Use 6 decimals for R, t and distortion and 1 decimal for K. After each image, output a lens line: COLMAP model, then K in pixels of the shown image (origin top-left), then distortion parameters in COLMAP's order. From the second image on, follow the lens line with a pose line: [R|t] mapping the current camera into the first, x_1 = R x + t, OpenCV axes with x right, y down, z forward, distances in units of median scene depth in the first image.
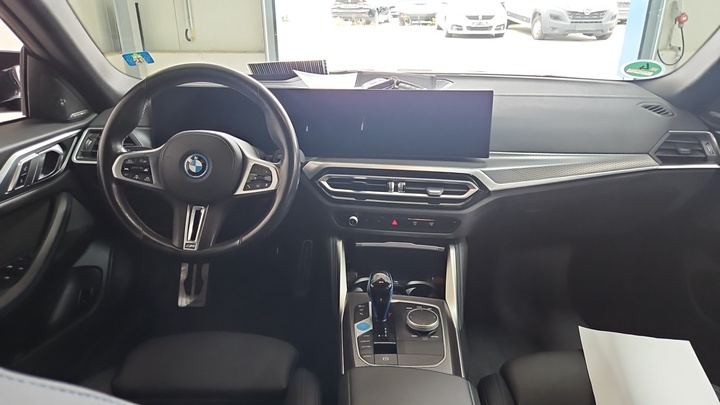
lens RADIAL K [[464.8, 0, 359.5], [0, 464.8, 200.4], [0, 0, 1]] dist [0.003562, -0.020583]
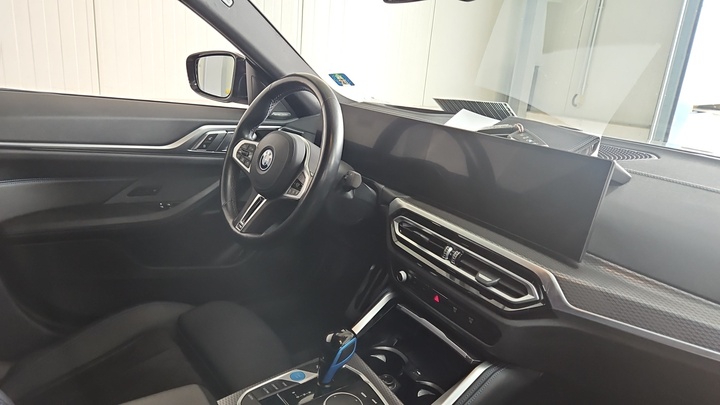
lens RADIAL K [[464.8, 0, 358.6], [0, 464.8, 203.9], [0, 0, 1]] dist [0.003562, -0.020583]
pose [[0.631645, 0.267614, -0.727604, 0.518449], [-0.362635, 0.931516, 0.027804, -0.073019], [0.685216, 0.246292, 0.685434, 0.348030]]
